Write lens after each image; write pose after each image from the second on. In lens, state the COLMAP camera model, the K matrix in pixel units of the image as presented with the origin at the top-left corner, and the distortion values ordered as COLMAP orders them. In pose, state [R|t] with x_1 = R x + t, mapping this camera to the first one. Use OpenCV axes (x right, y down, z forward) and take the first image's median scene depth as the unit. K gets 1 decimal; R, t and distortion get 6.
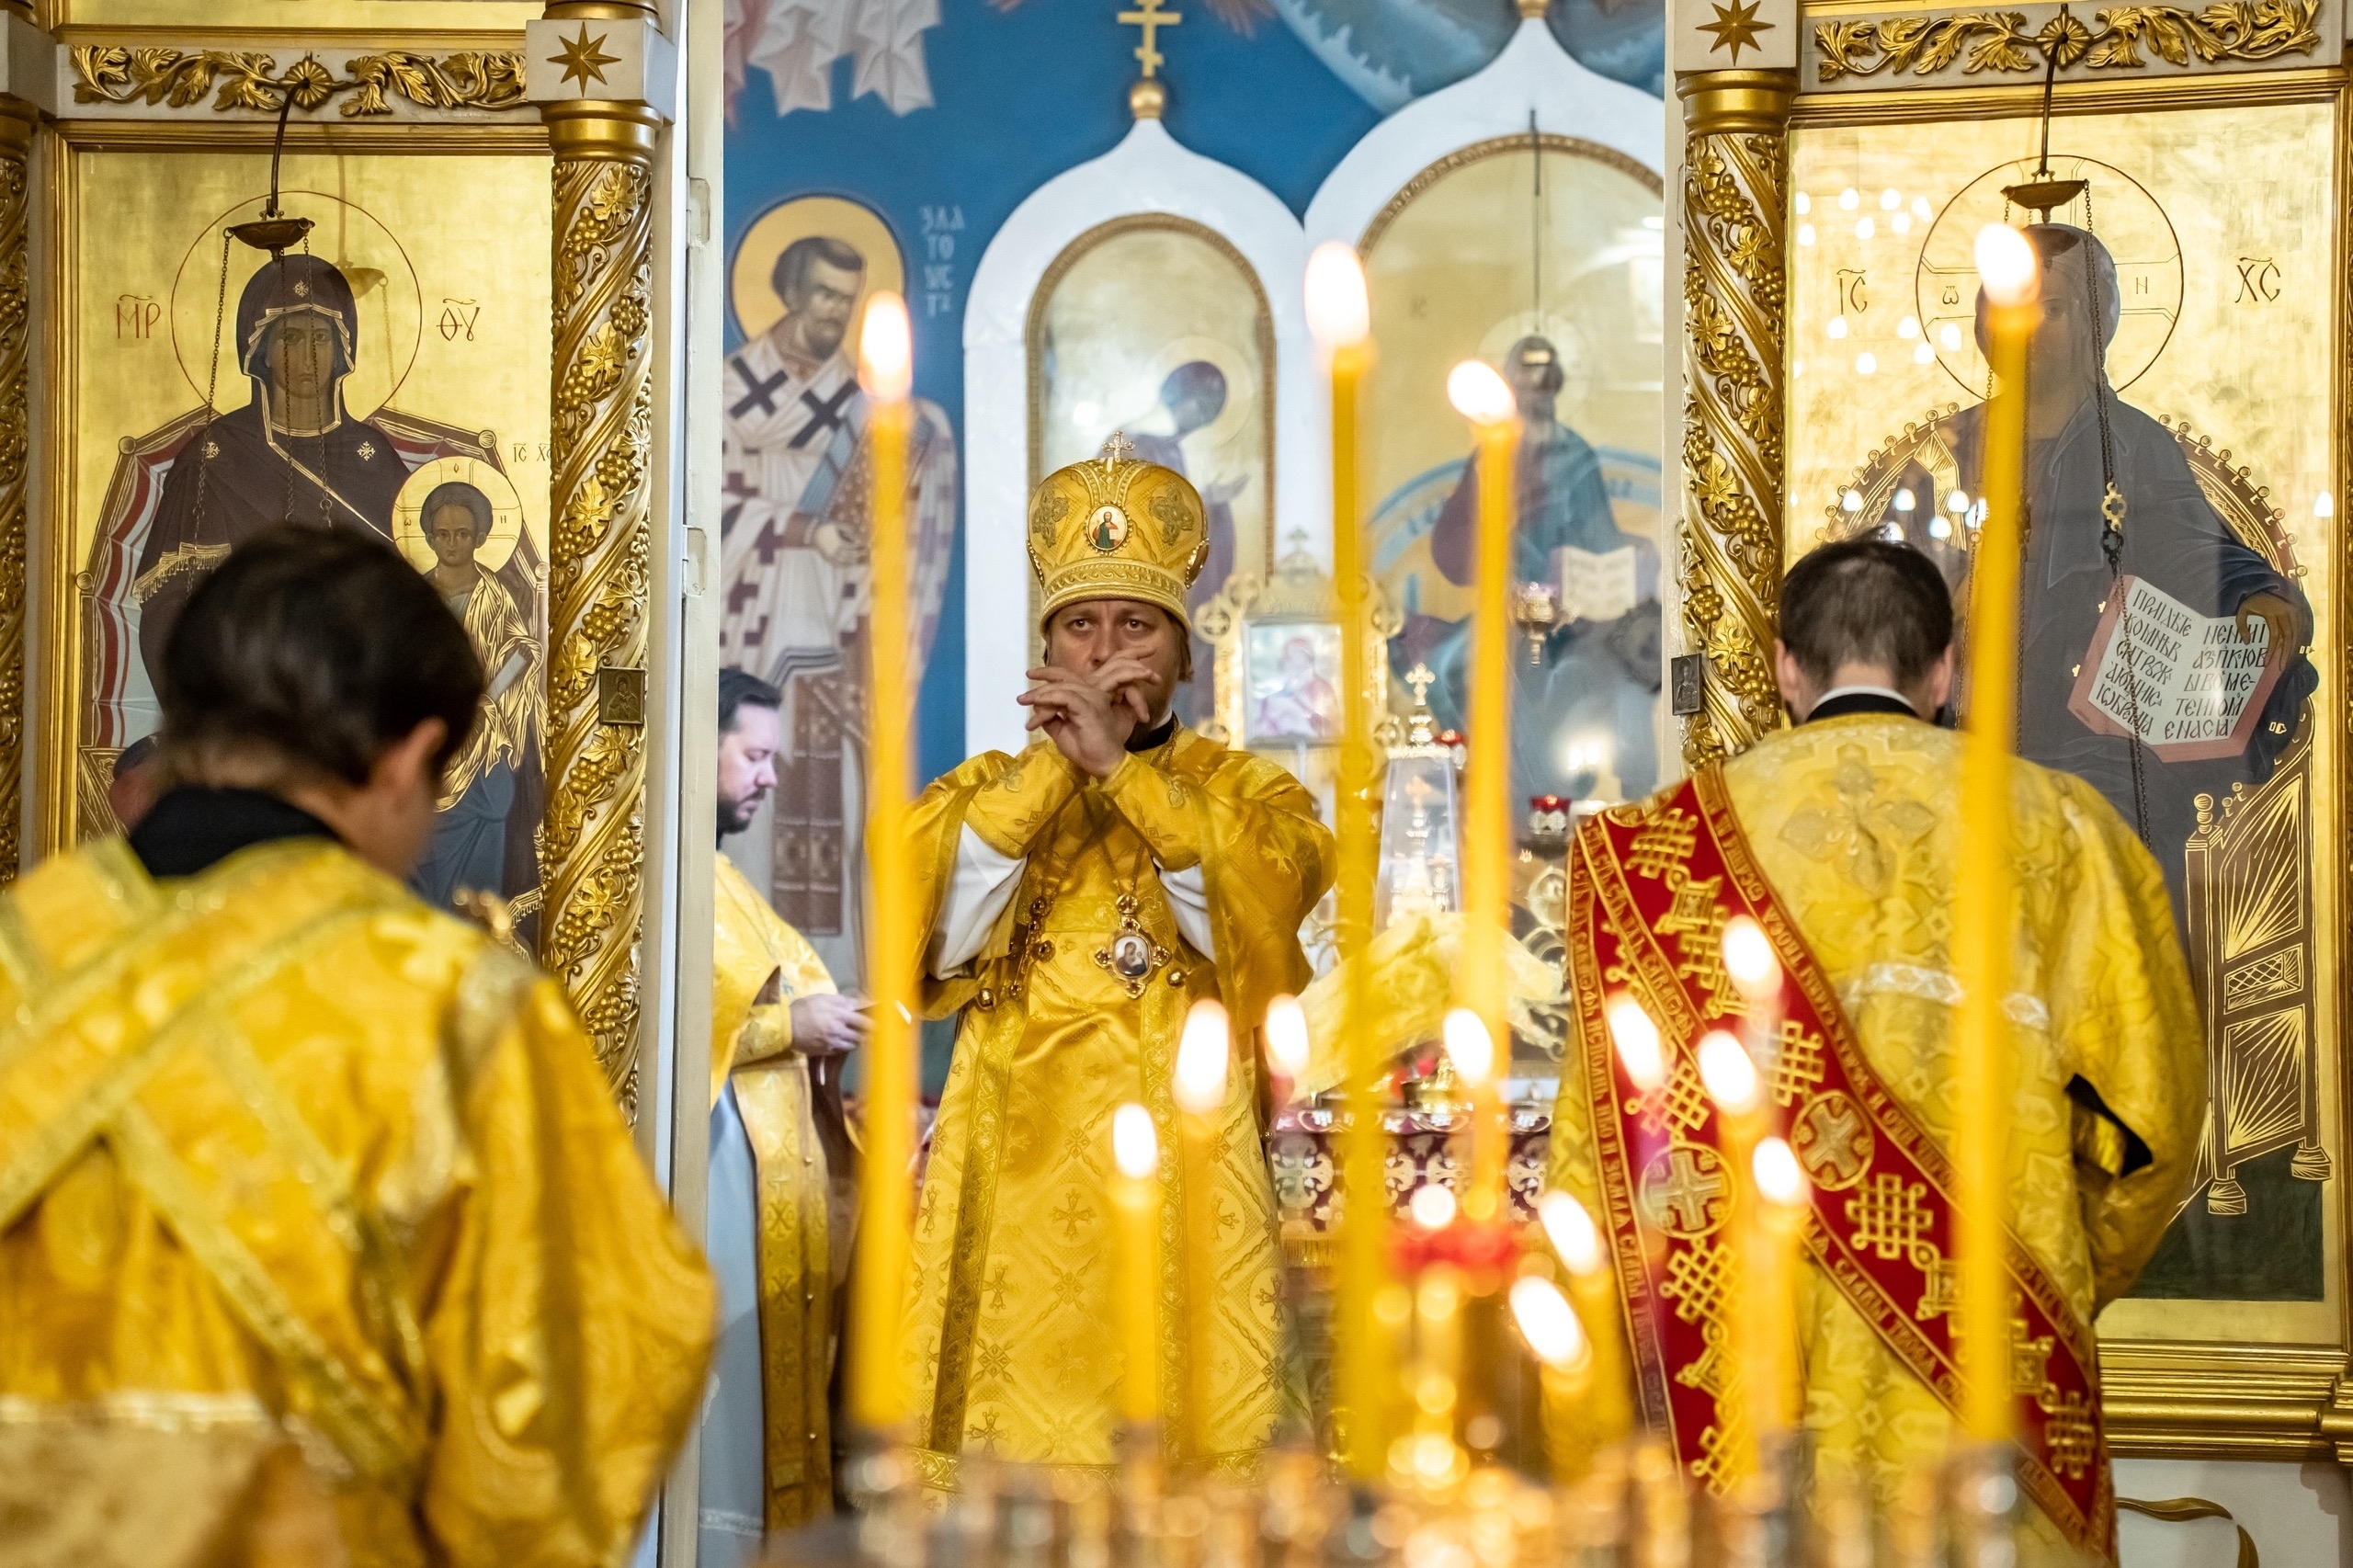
lens RADIAL K [[5087.1, 0, 1295.5], [0, 5087.1, 775.1], [0, 0, 1]] dist [0.504517, 0.393563]
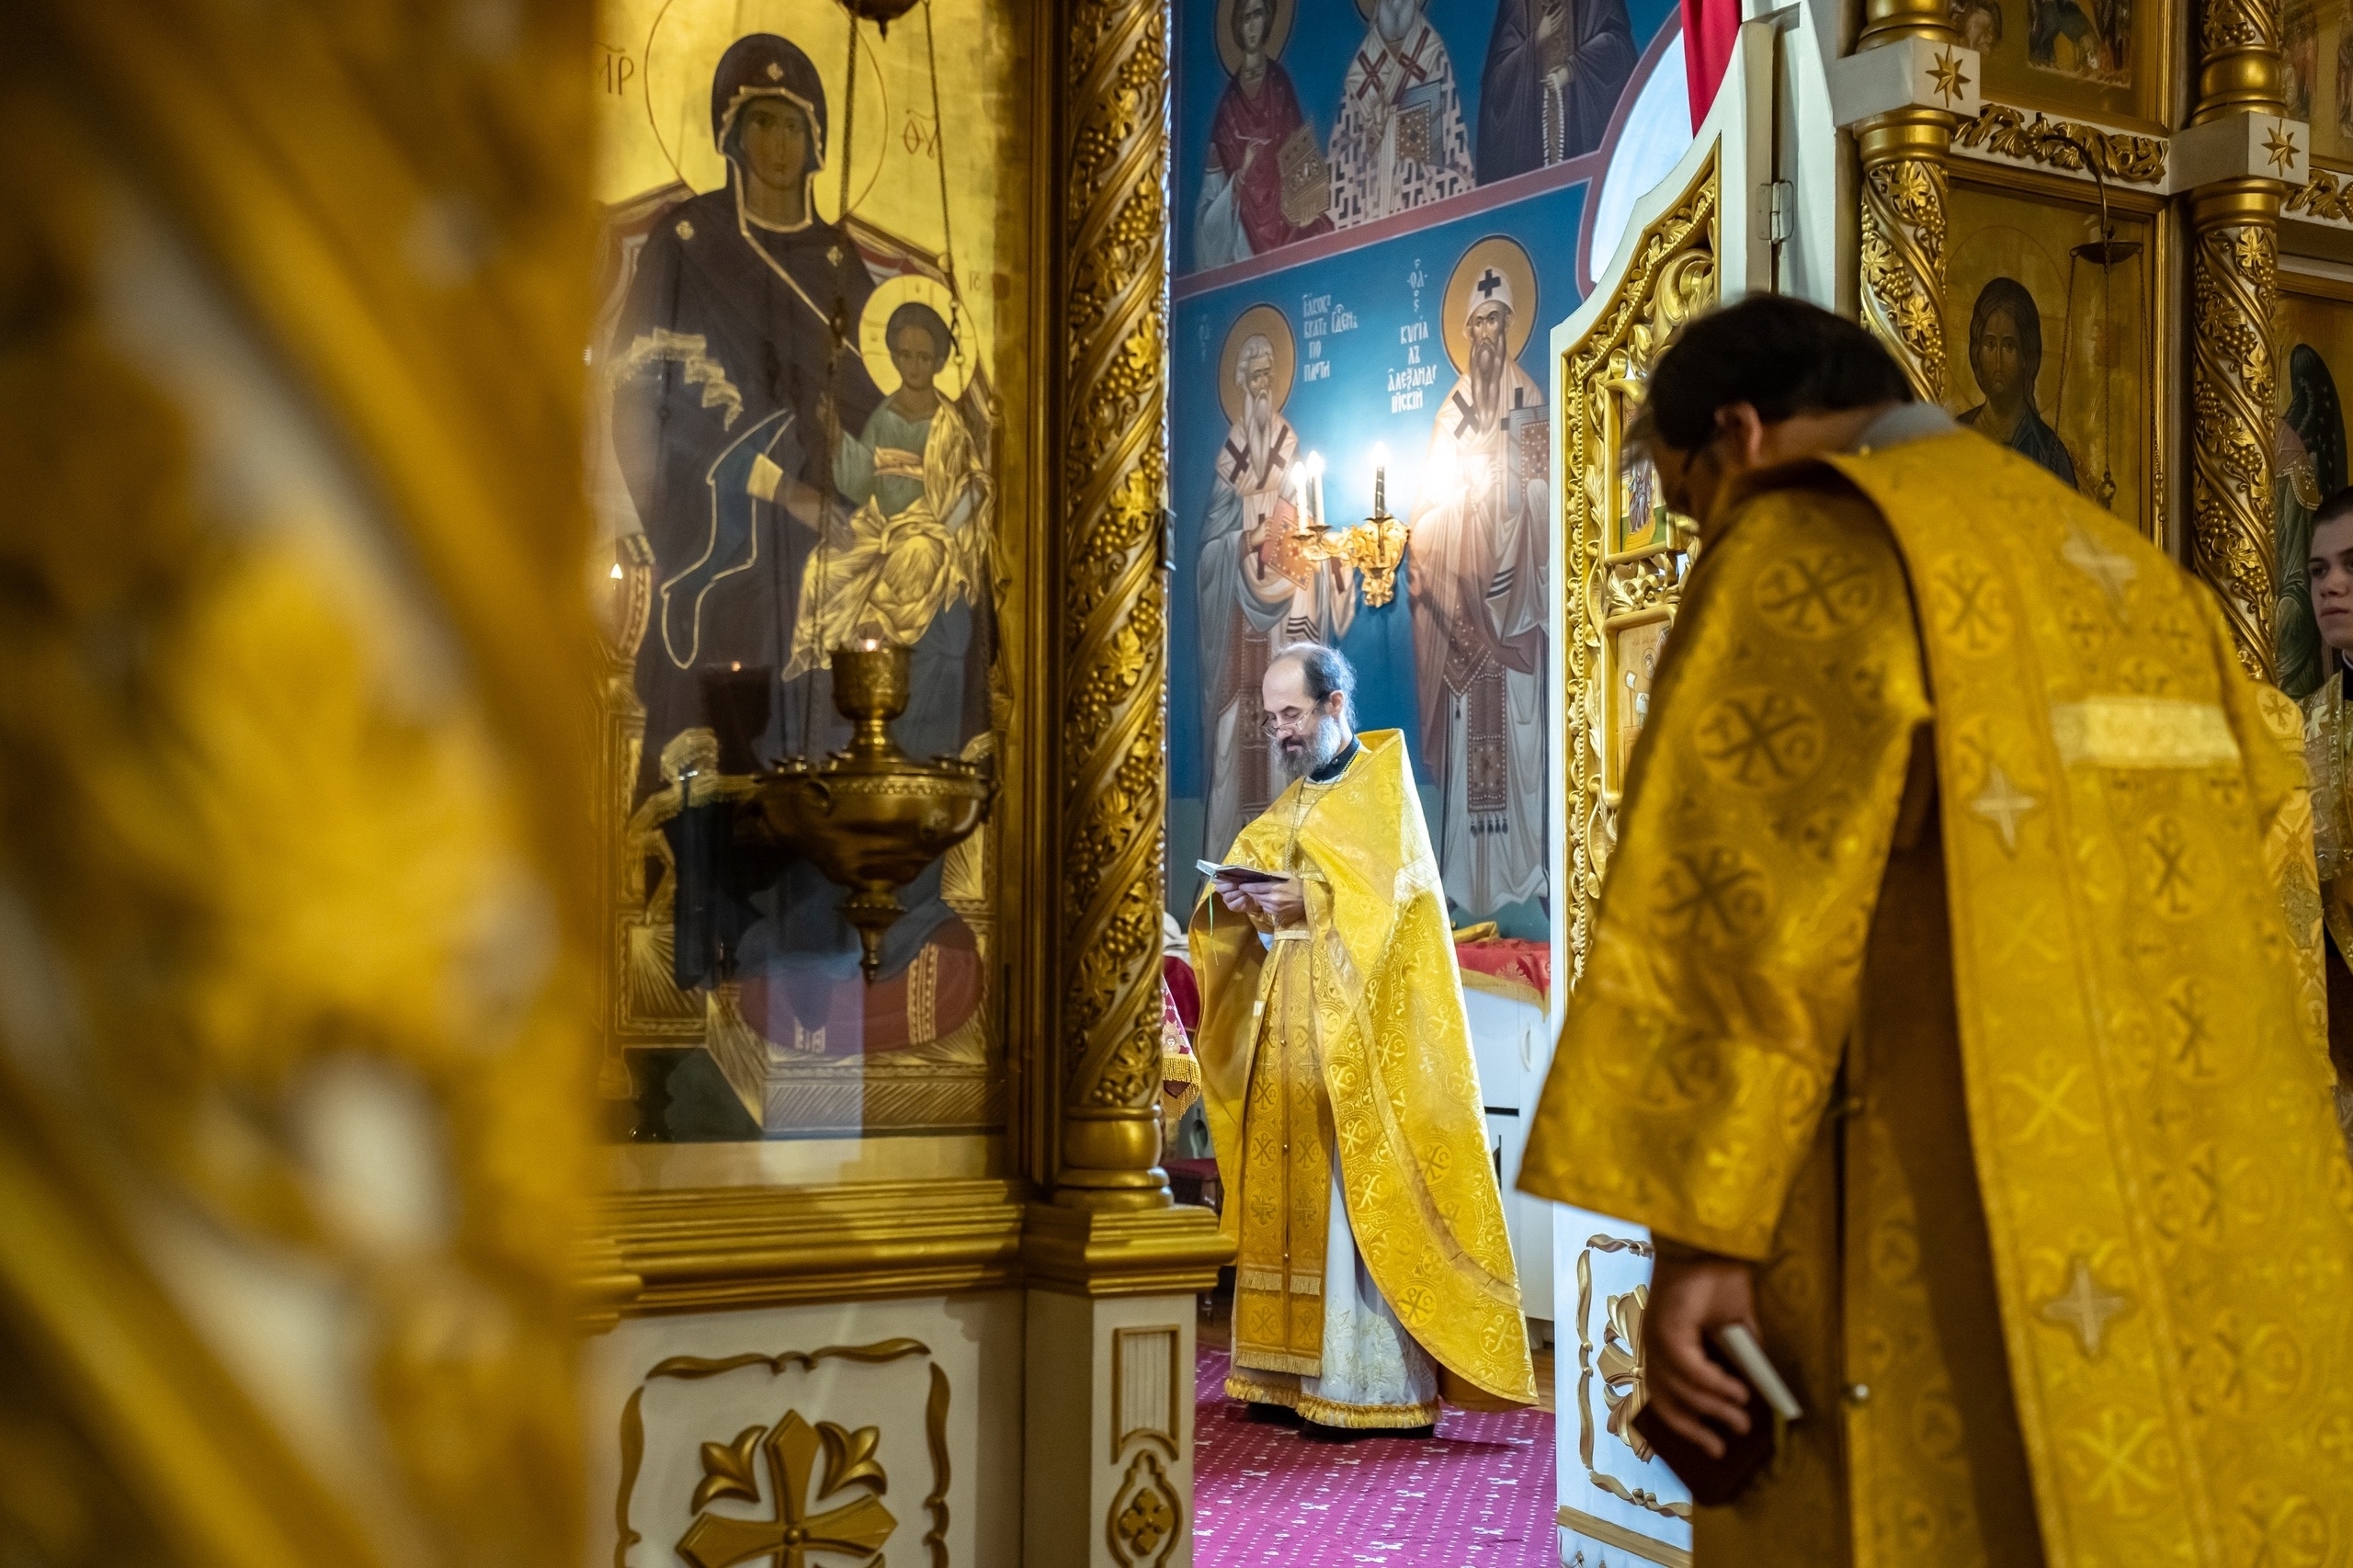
lens RADIAL K [[3007.1, 0, 1172.1], [0, 3007.1, 781.6], [0, 0, 1]] dist [0.145105, 0.056286]
pose [[0.722758, 0.038428, 0.690032, -0.513964], [-0.041477, 0.999065, -0.012194, 0.037171], [-0.689855, -0.019807, 0.723676, 0.561906]]
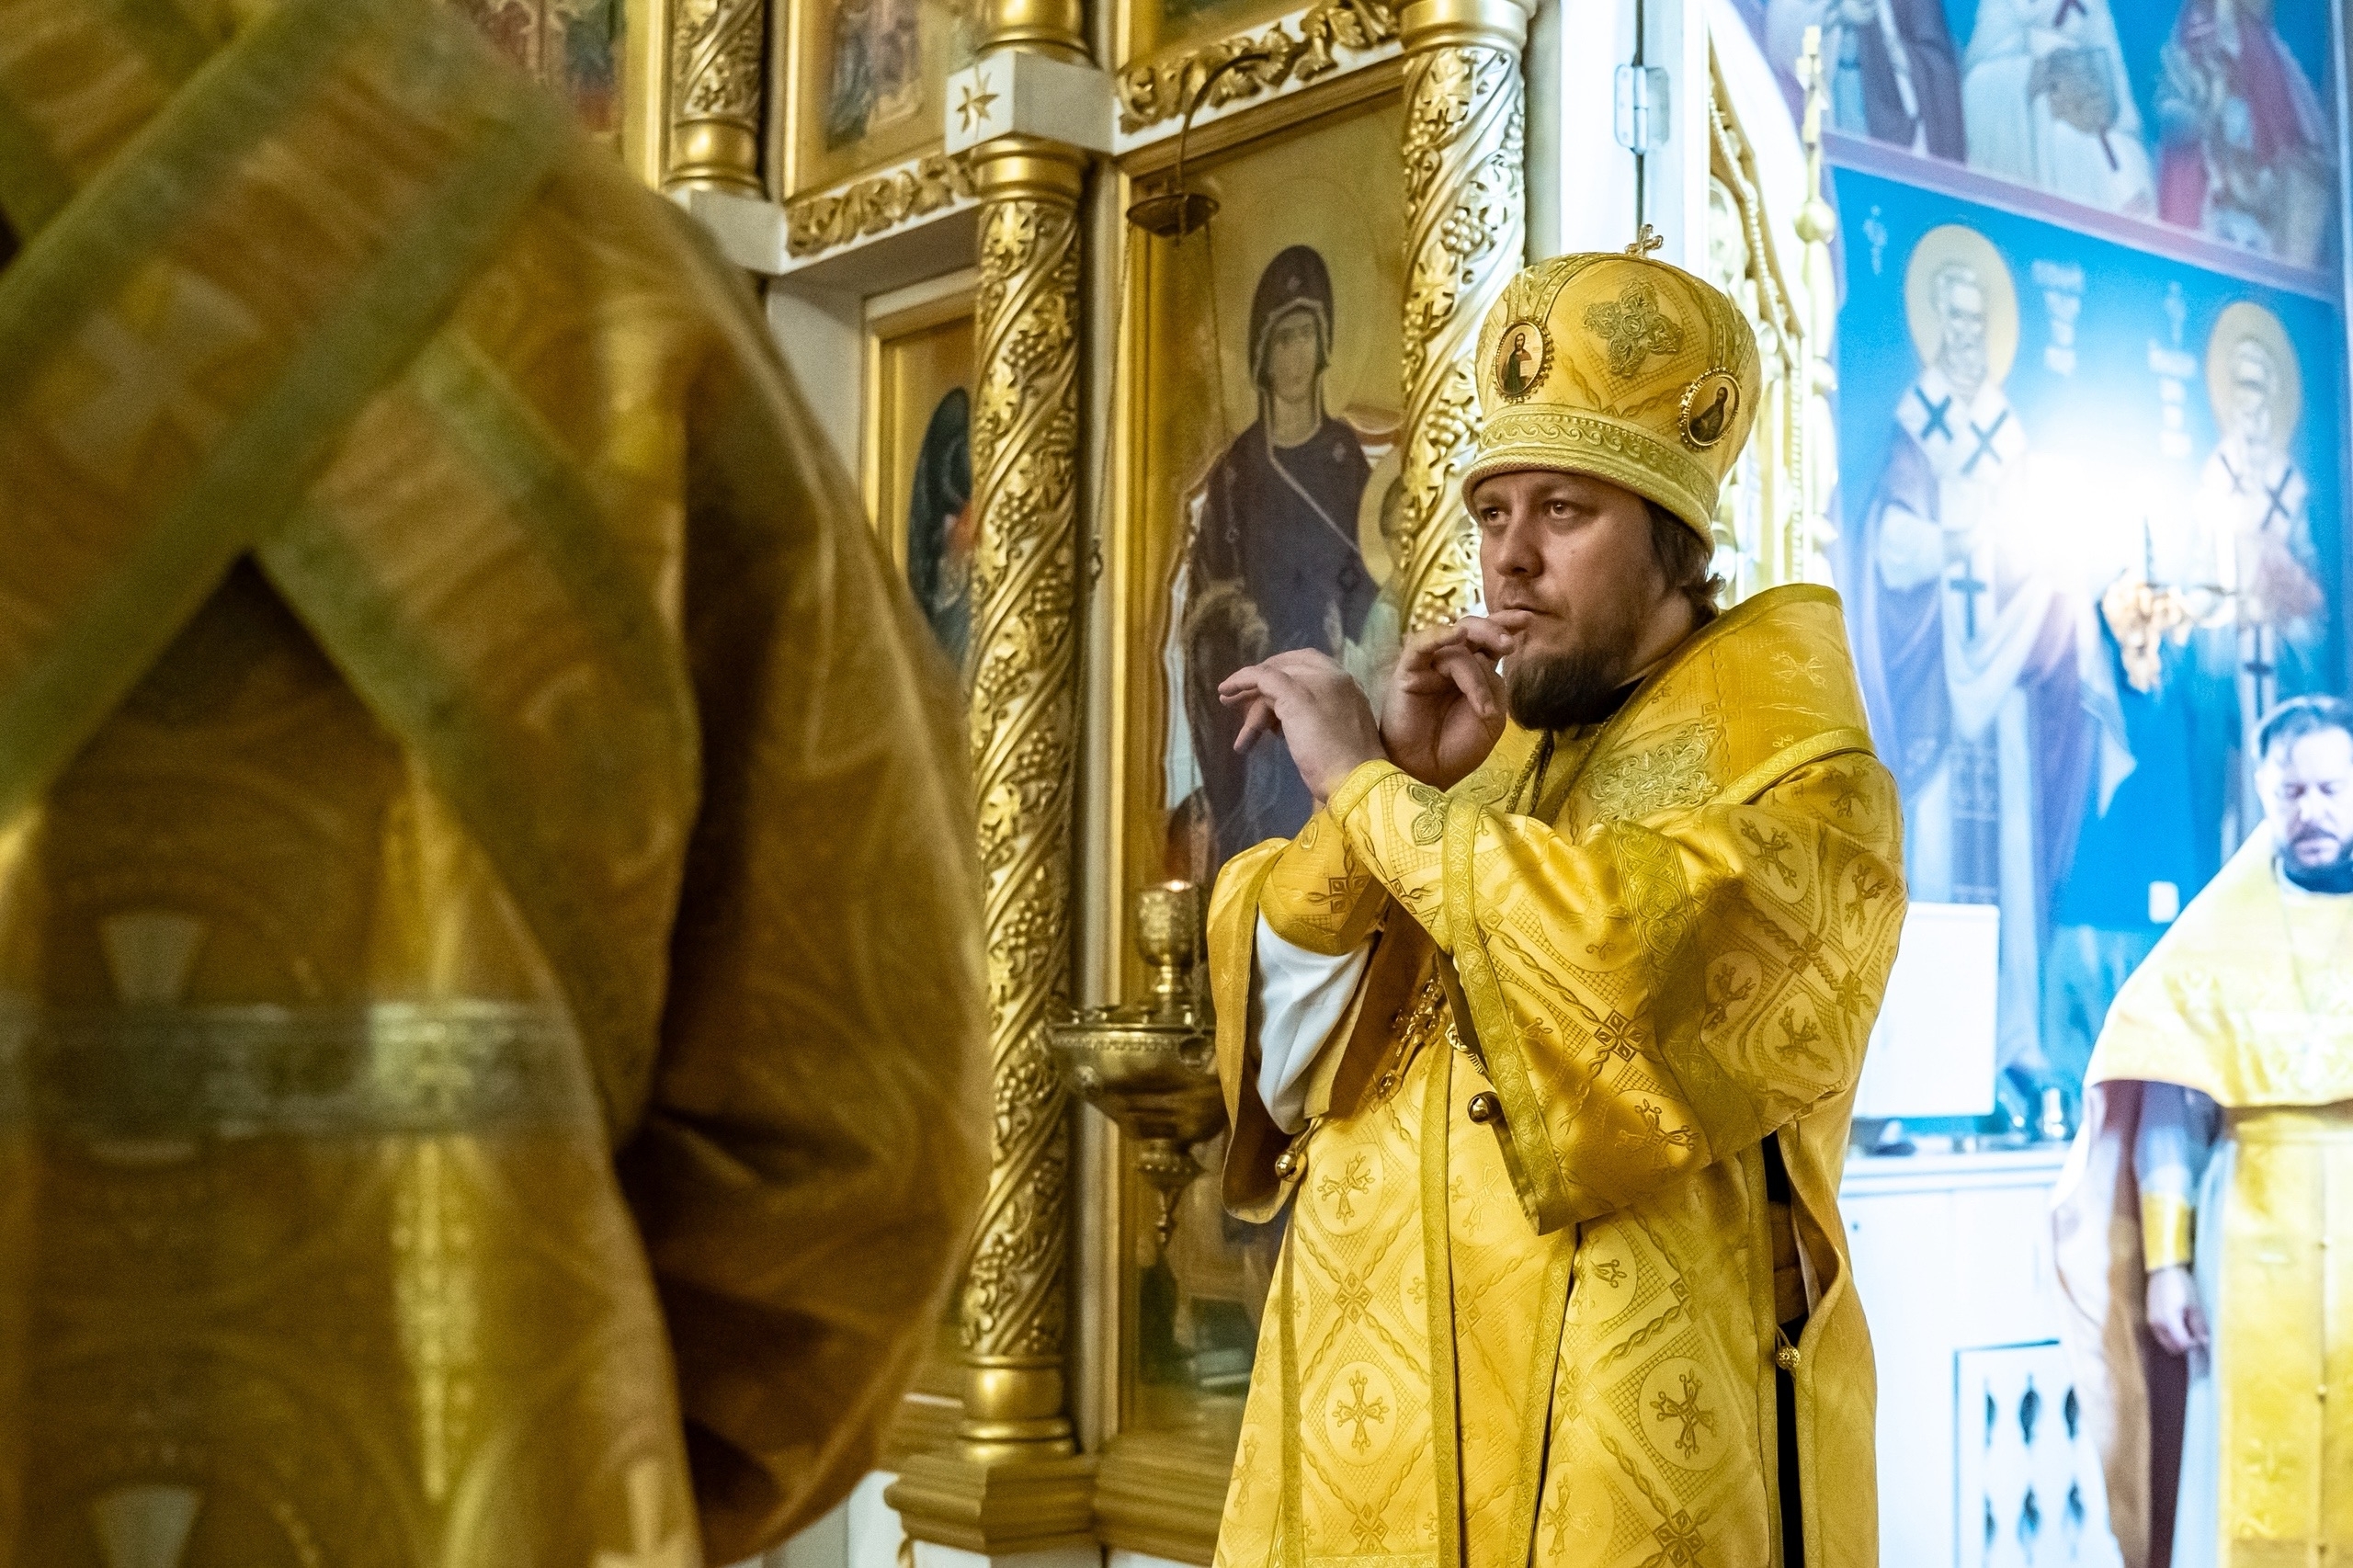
lens RADIAL K [[3178.3, 0, 1425.6], [0, 3178.3, 787.9], [0, 0, 1]] dist [-0.098713, 0.021404]
pose [[0.753974, -0.062653, -0.653909, 0.177788], [0.042700, 0.998010, -0.046388, 0.019161], [0.655515, 0.007054, 0.755149, 0.611340]]
